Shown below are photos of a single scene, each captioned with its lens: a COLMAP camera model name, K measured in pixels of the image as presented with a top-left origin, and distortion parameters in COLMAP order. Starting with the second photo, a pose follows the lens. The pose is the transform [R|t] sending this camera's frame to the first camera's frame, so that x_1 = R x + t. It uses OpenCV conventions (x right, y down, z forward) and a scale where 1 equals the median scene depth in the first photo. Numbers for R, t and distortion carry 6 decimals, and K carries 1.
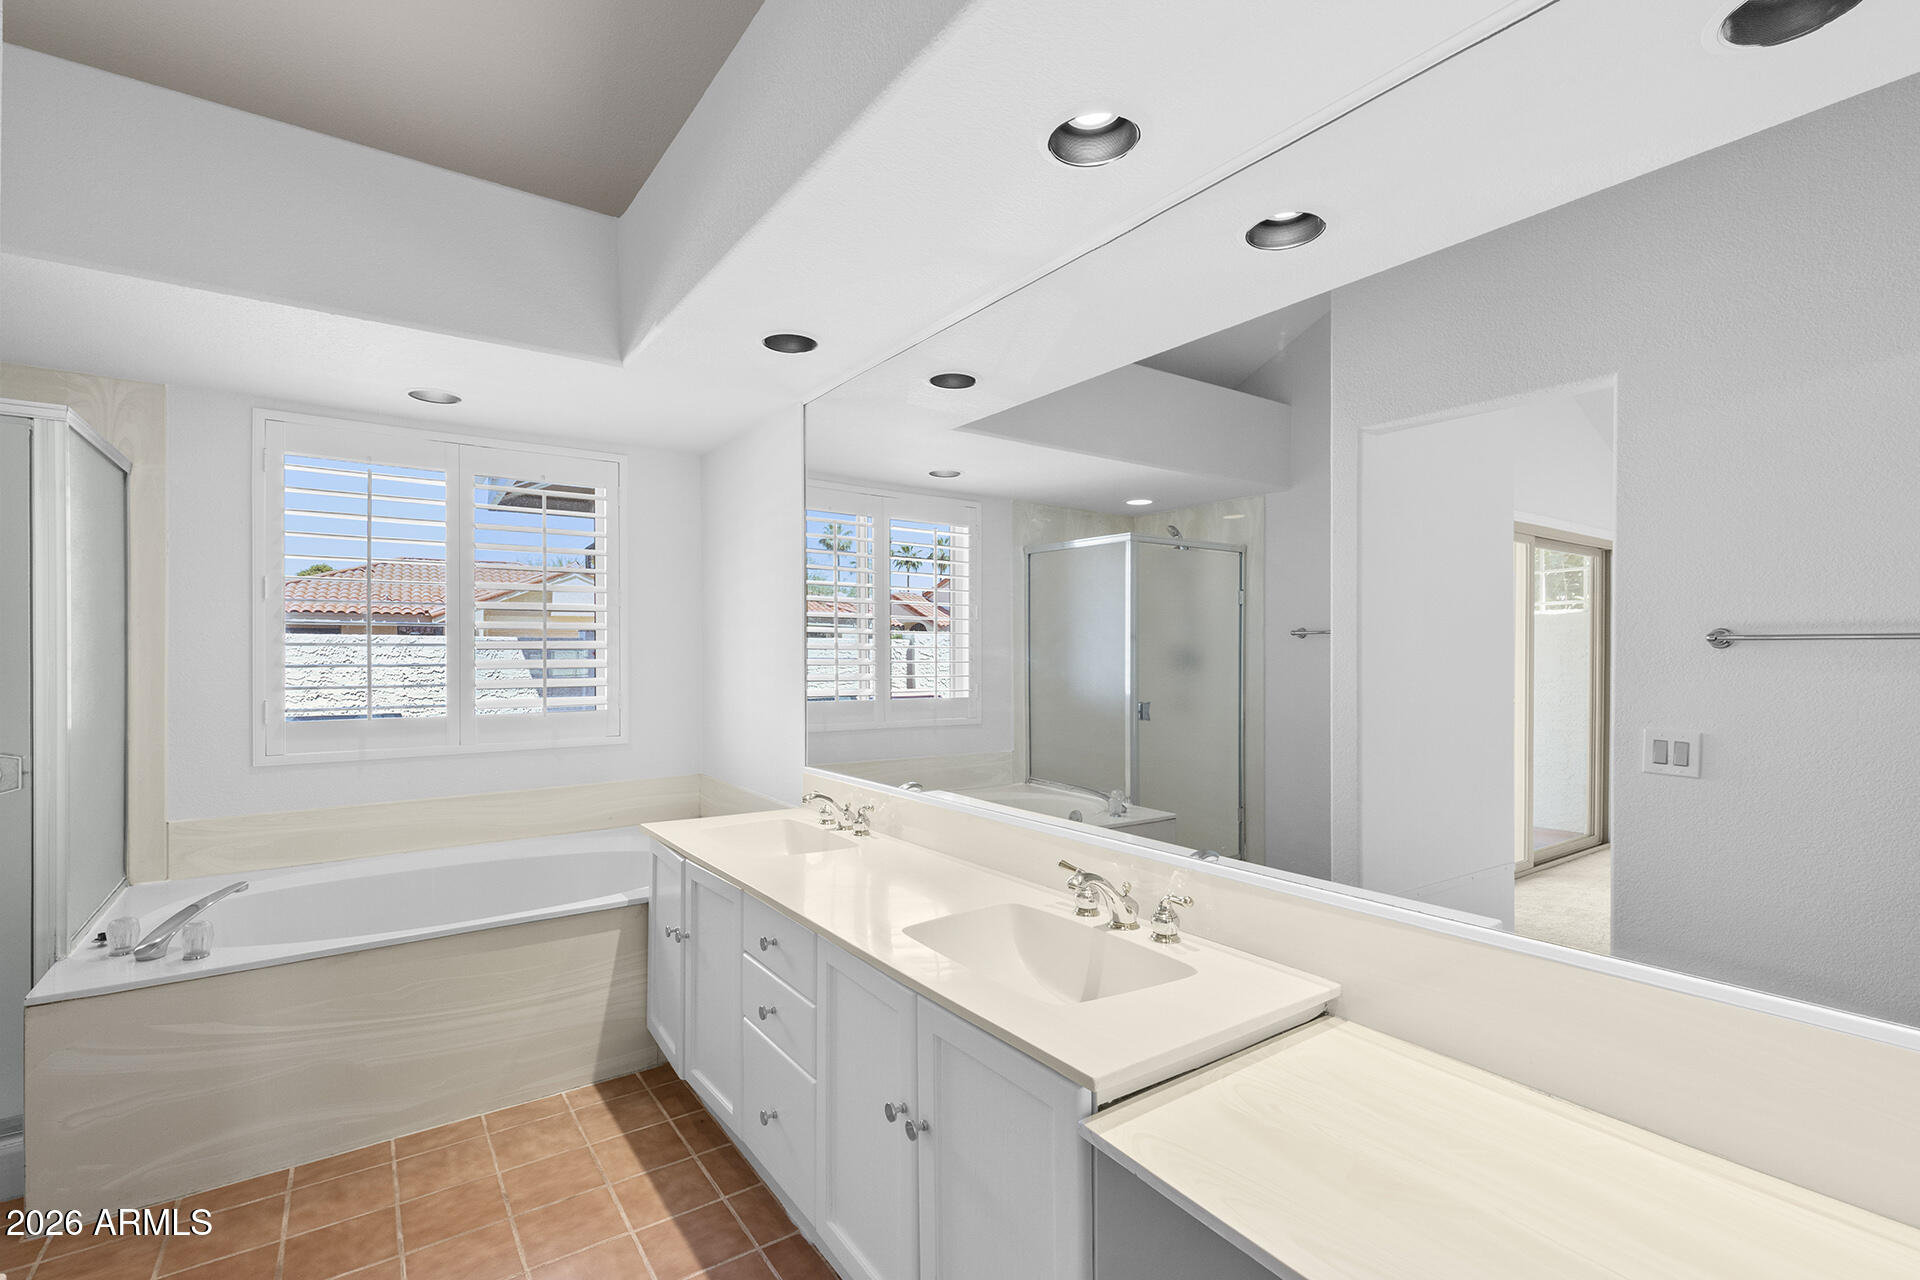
lens RADIAL K [[865.7, 0, 951.5], [0, 865.7, 652.9], [0, 0, 1]] dist [0.009623, -0.000339]
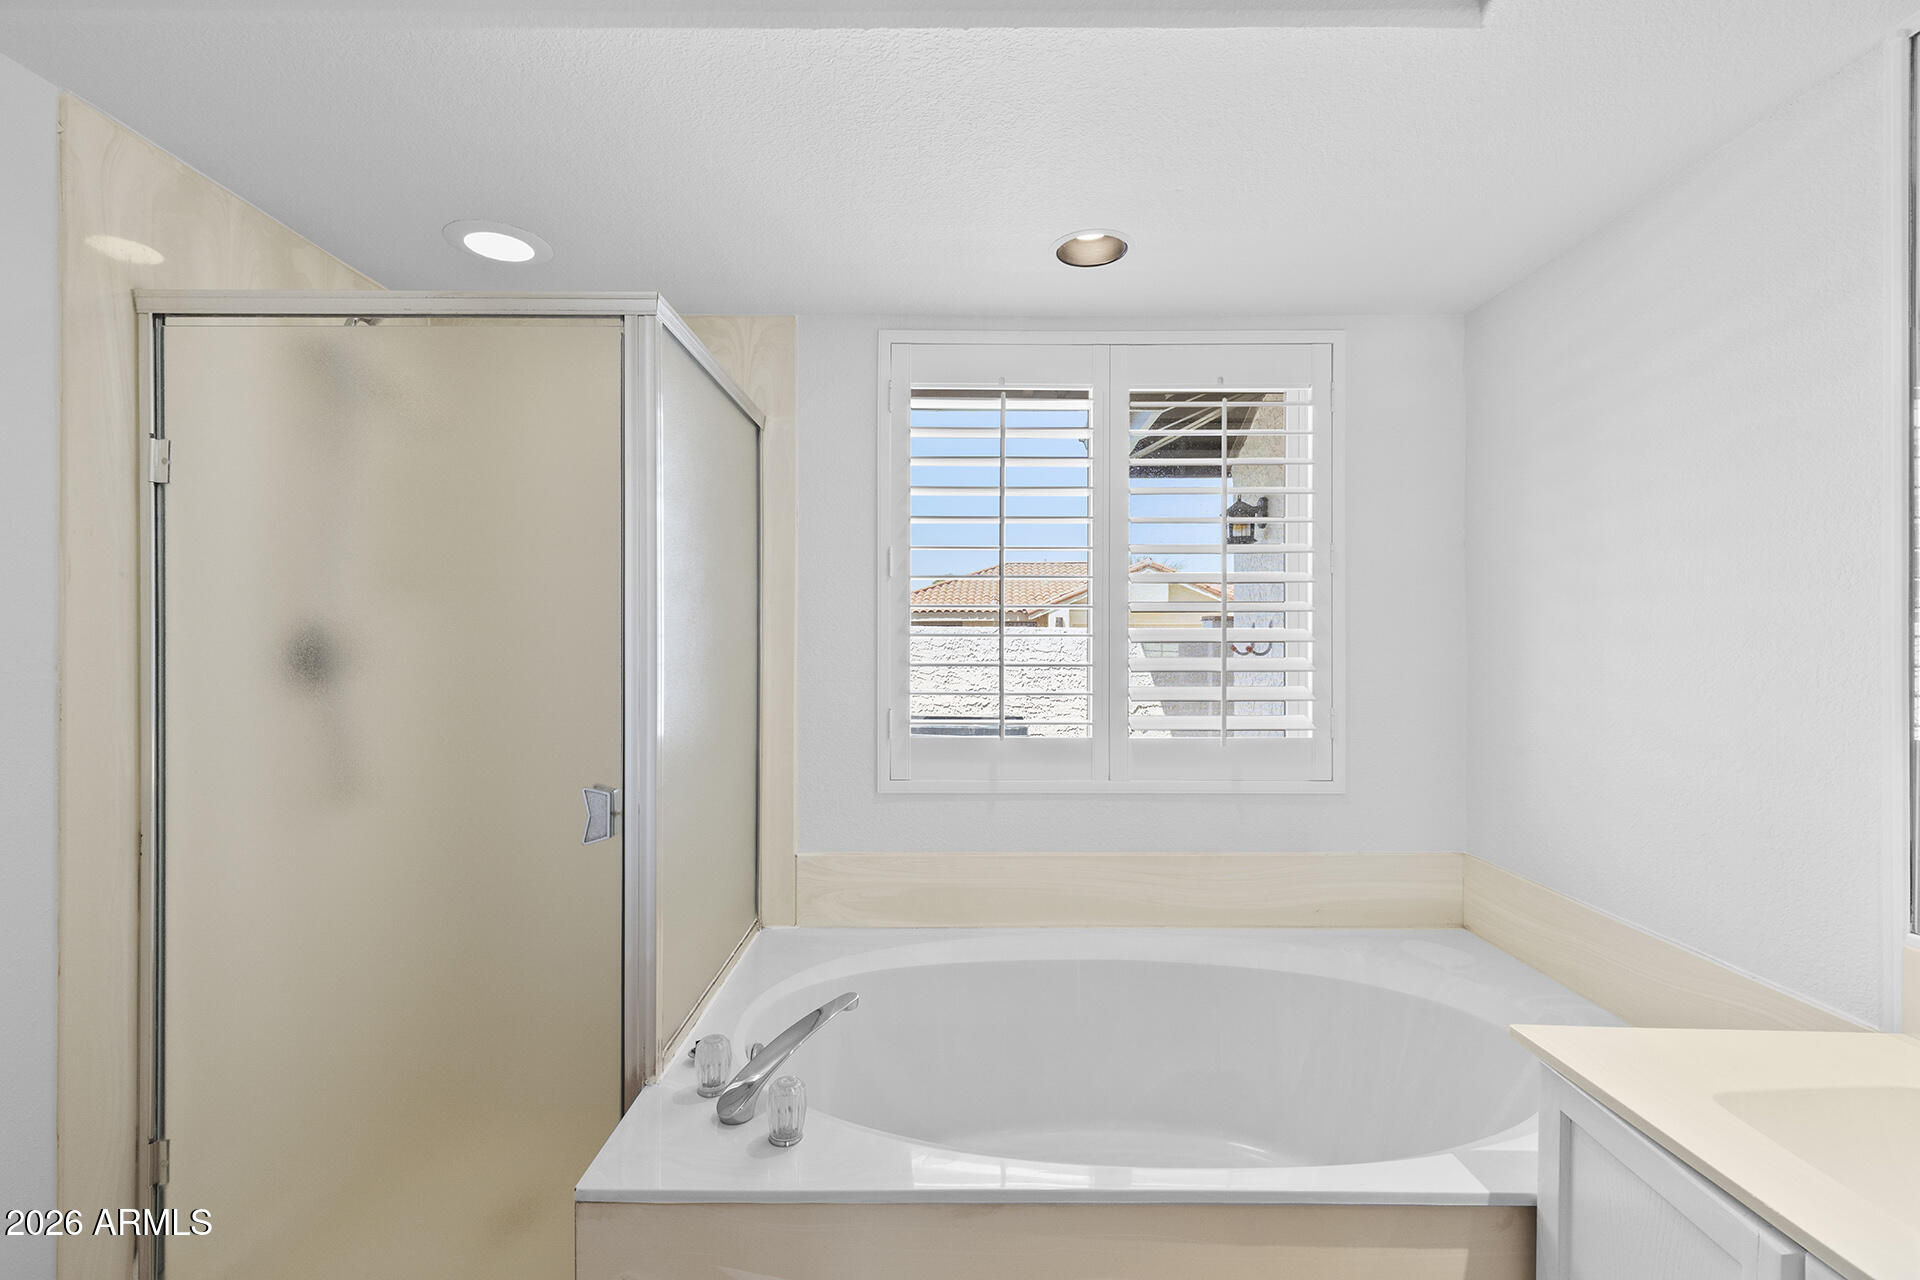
lens RADIAL K [[865.7, 0, 958.0], [0, 865.7, 639.6], [0, 0, 1]] dist [0.009623, -0.000339]
pose [[0.816393, -0.000747, -0.577496, -0.316523], [-0.003471, 0.999975, -0.006201, -0.001790], [0.577486, 0.007067, 0.816370, 0.436955]]
